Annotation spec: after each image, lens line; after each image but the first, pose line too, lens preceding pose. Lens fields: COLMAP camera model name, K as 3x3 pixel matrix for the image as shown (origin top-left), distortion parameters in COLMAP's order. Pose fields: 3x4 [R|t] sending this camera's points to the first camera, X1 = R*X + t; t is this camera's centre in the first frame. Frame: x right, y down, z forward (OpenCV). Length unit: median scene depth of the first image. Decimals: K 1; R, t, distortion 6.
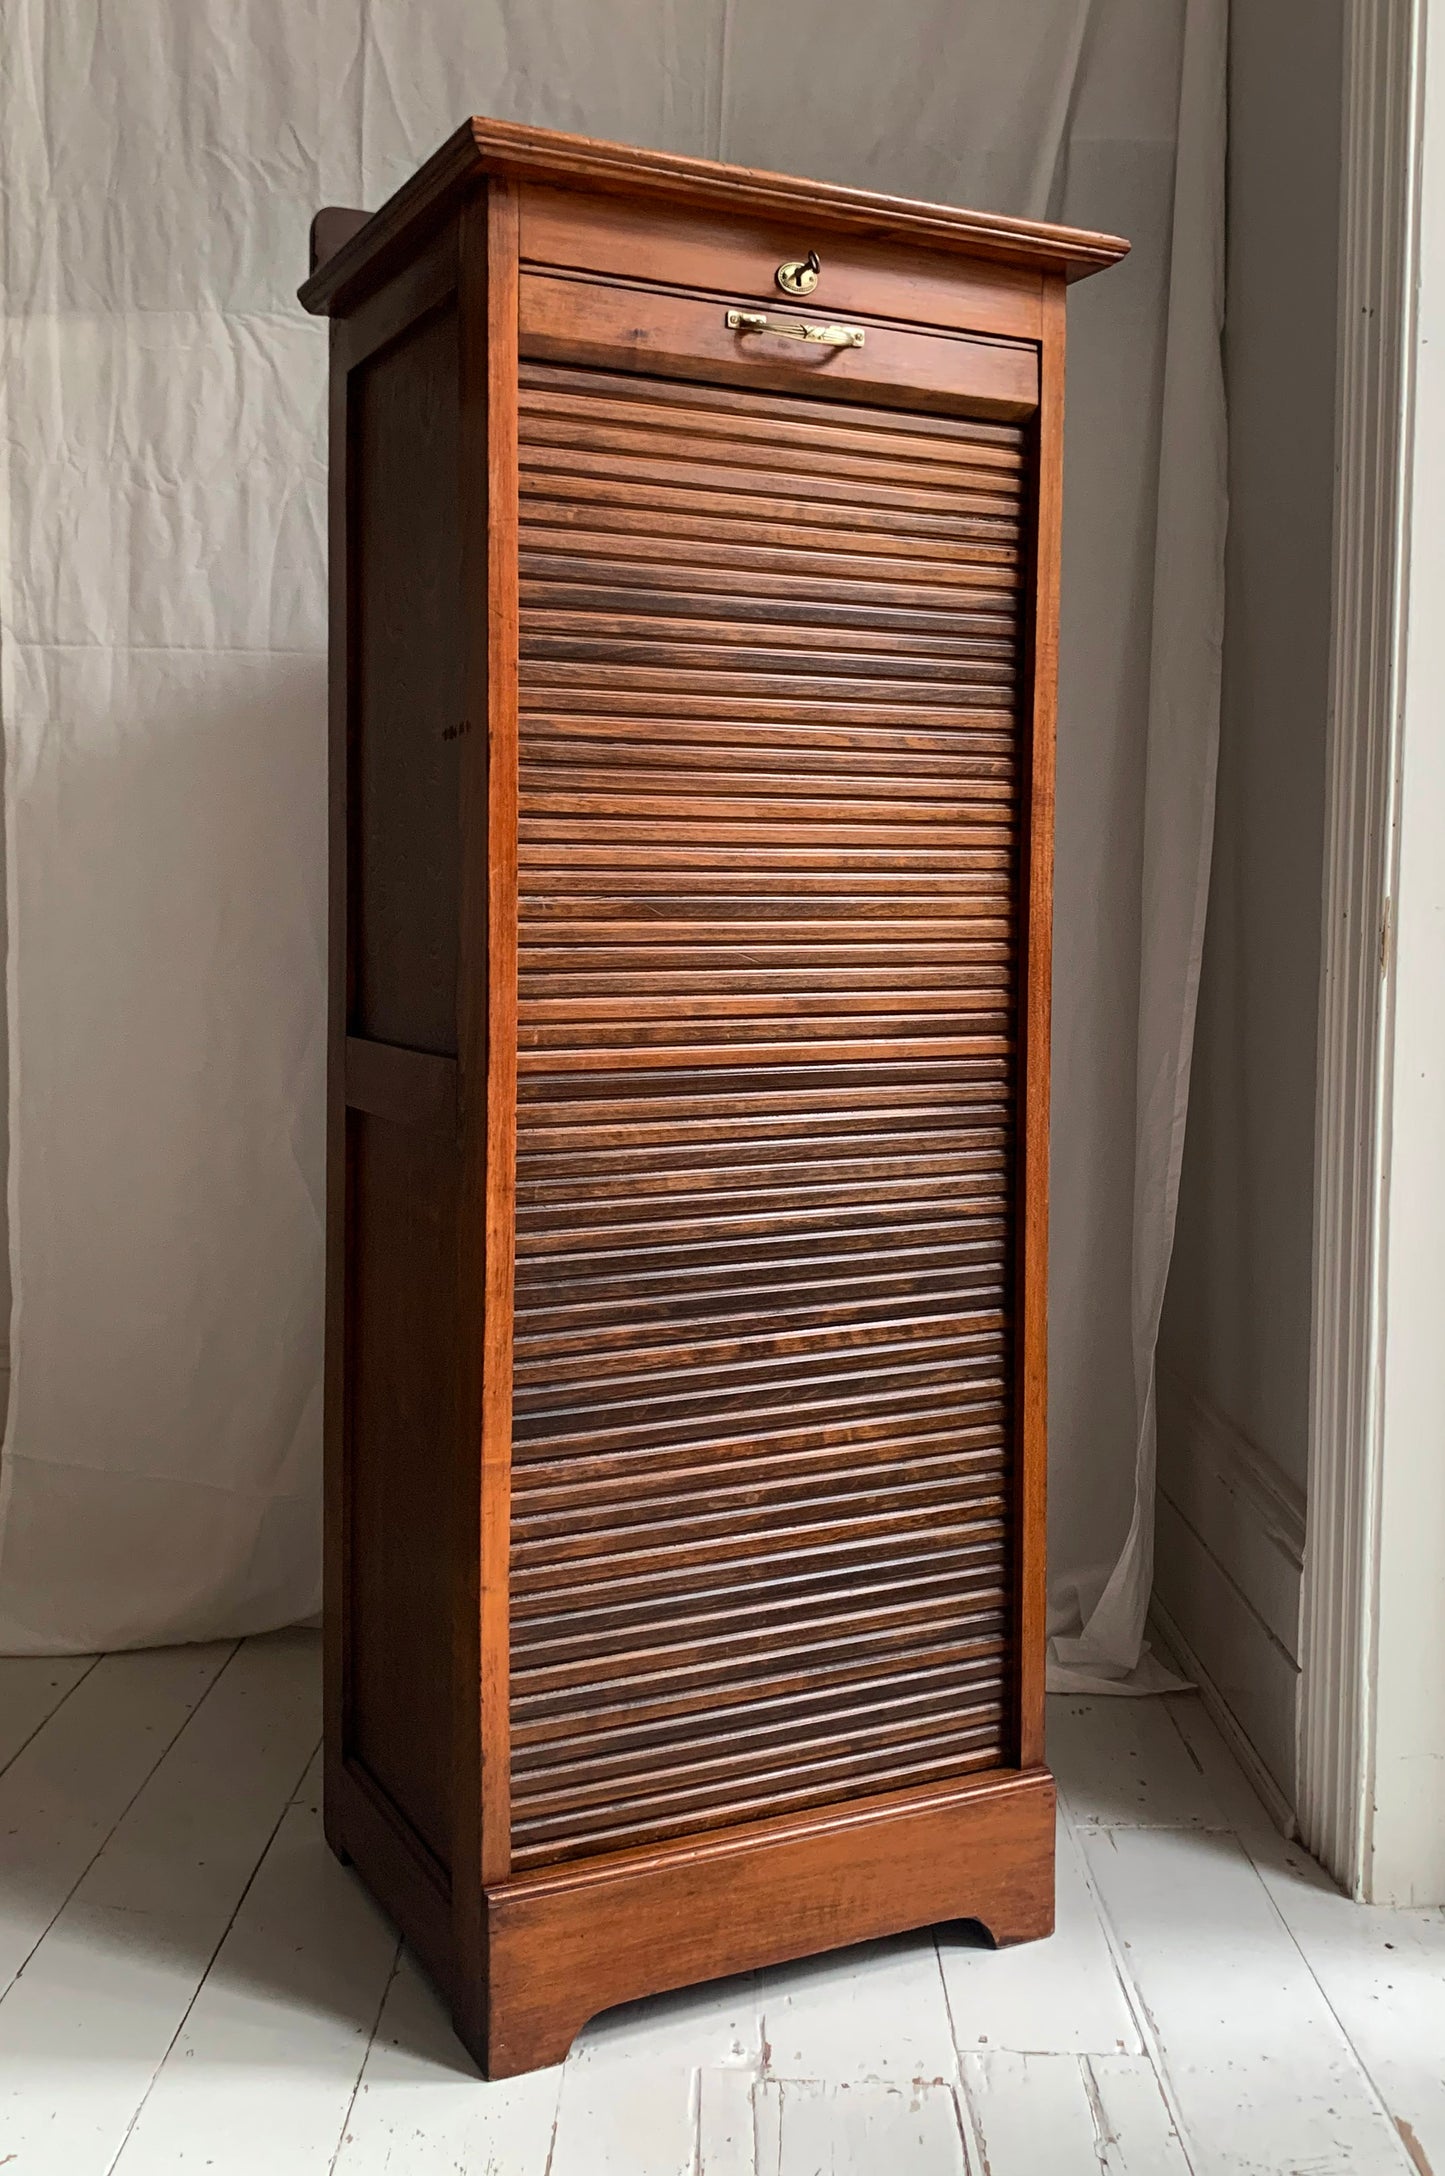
lens RADIAL K [[2019.7, 0, 736.8], [0, 2019.7, 983.0], [0, 0, 1]] dist [0.015068, -0.002803]
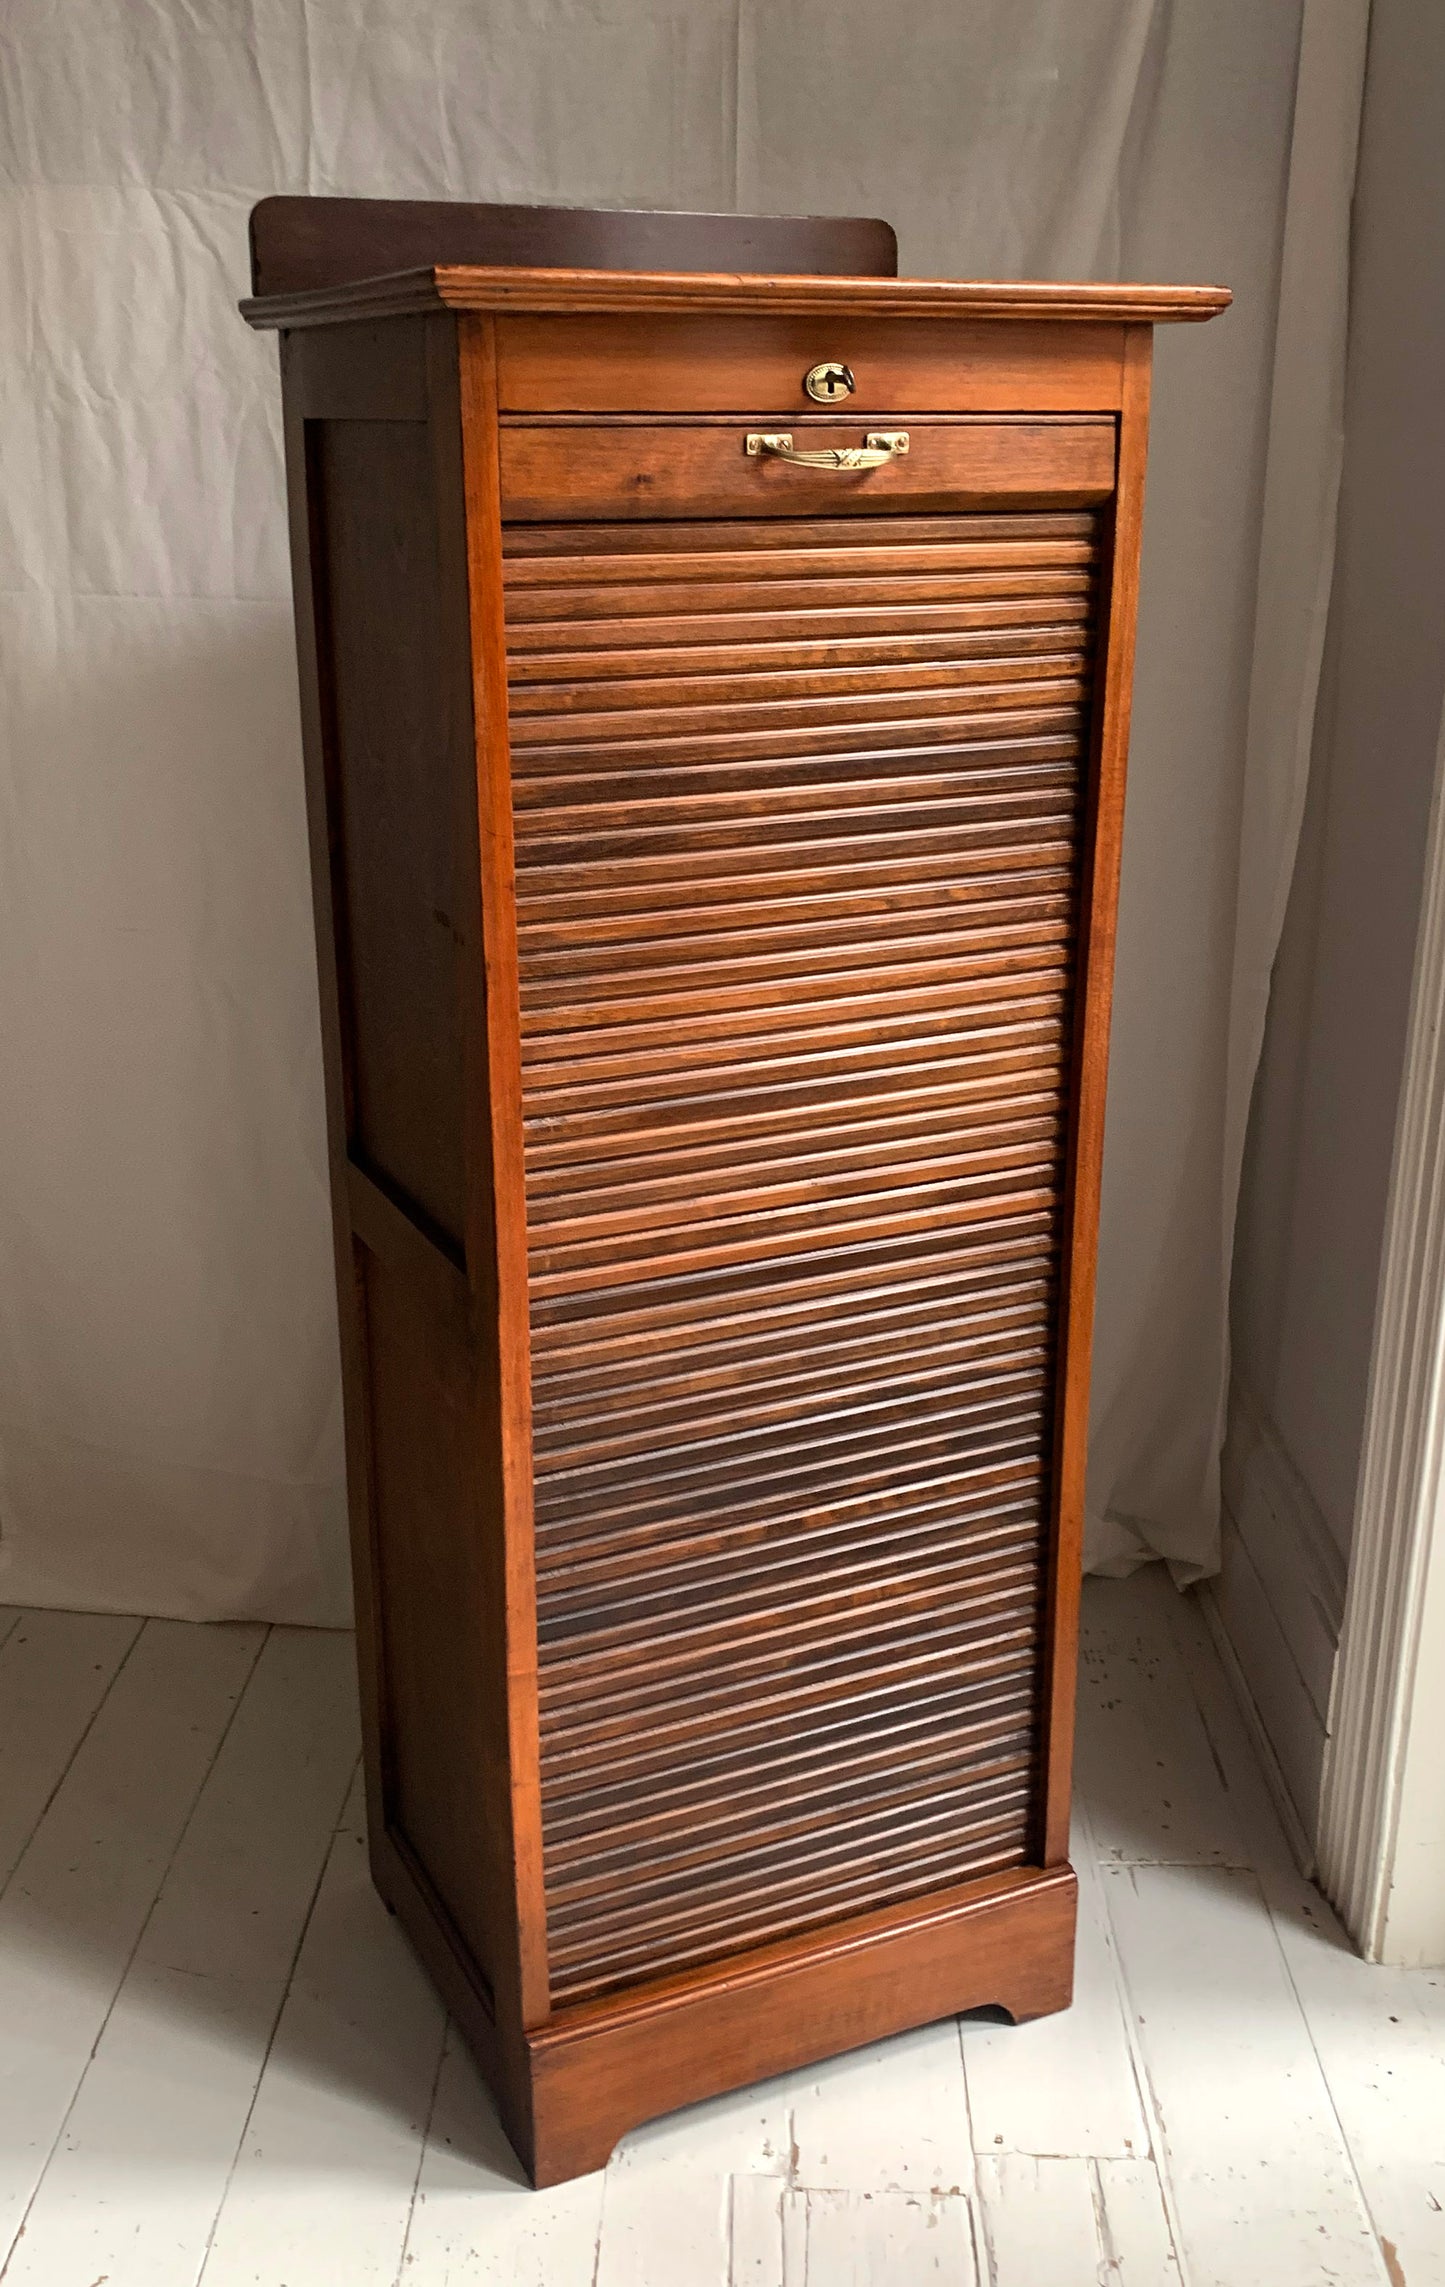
lens RADIAL K [[2184.0, 0, 722.5], [0, 2184.0, 1143.5], [0, 0, 1]] dist [0.020650, -0.022252]
pose [[0.999659, -0.003263, -0.025919, 0.007484], [0.010362, 0.960313, 0.278733, -0.277835], [0.023981, -0.278906, 0.960019, 0.036436]]
